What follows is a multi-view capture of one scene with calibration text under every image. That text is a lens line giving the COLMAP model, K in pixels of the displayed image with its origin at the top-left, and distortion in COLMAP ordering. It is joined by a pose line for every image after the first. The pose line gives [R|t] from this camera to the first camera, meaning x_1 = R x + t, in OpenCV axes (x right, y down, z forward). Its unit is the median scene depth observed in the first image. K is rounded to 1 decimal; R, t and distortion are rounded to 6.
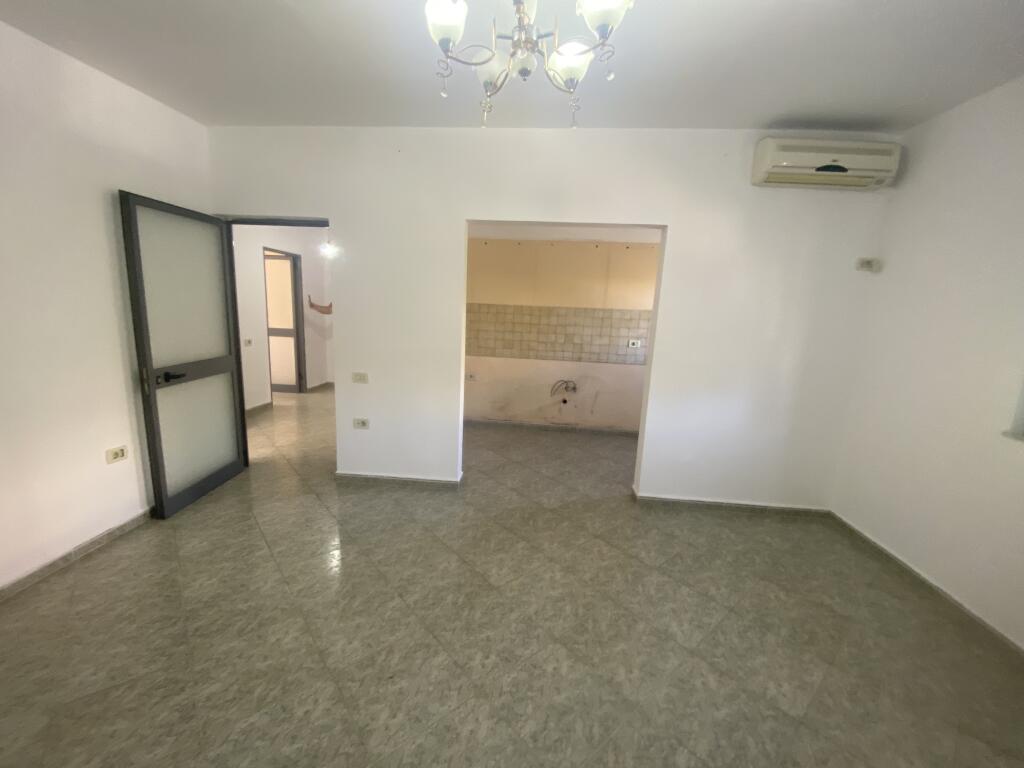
lens RADIAL K [[413.0, 0, 508.4], [0, 413.0, 380.5], [0, 0, 1]] dist [0.031226, -0.024007]
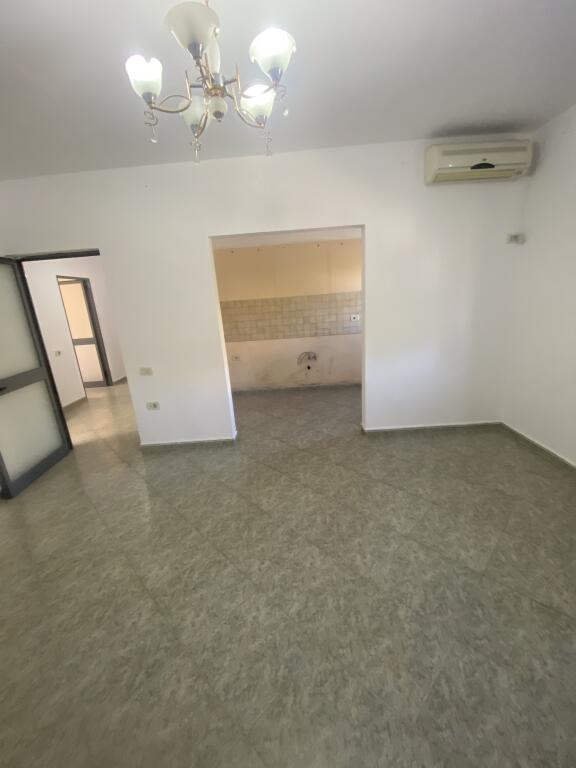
lens RADIAL K [[309.7, 0, 289.3], [0, 309.7, 378.9], [0, 0, 1]] dist [0.031226, -0.024007]
pose [[0.990539, -0.130721, 0.041755, 0.049432], [0.126779, 0.988183, 0.086148, -0.012961], [-0.052523, -0.080039, 0.995407, 0.007768]]
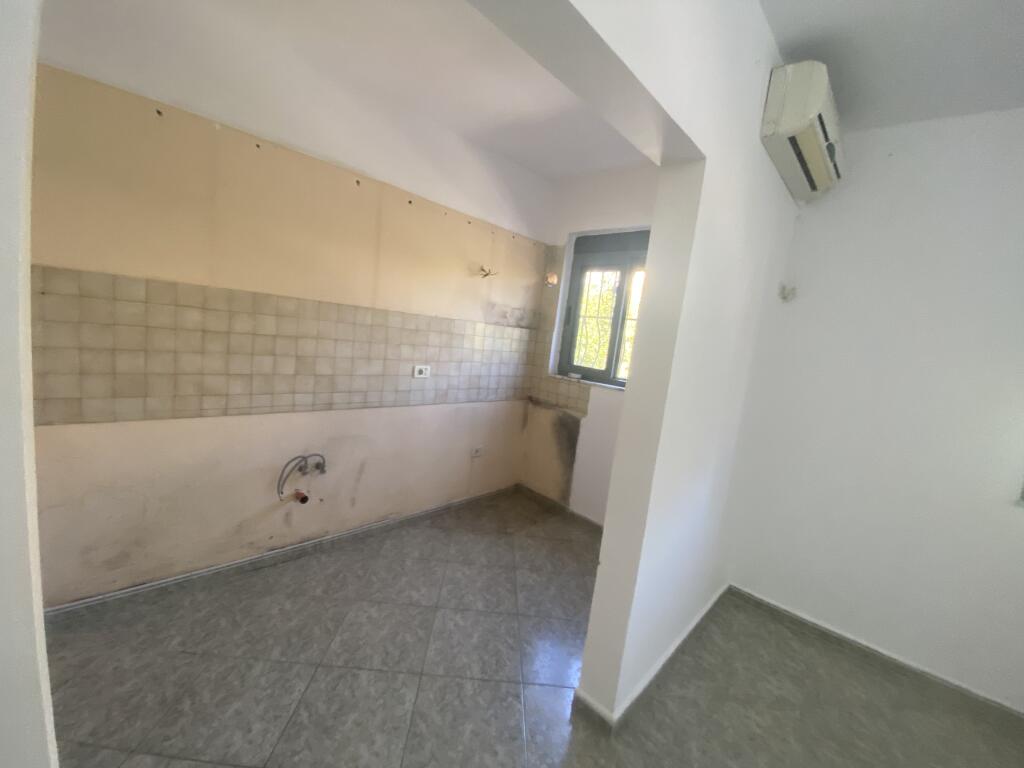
lens RADIAL K [[413.0, 0, 508.4], [0, 413.0, 380.5], [0, 0, 1]] dist [0.031226, -0.024007]
pose [[0.633312, -0.060746, 0.771508, -0.132286], [0.049319, 0.998056, 0.038100, -0.162484], [-0.772323, 0.013921, 0.635077, 0.932812]]
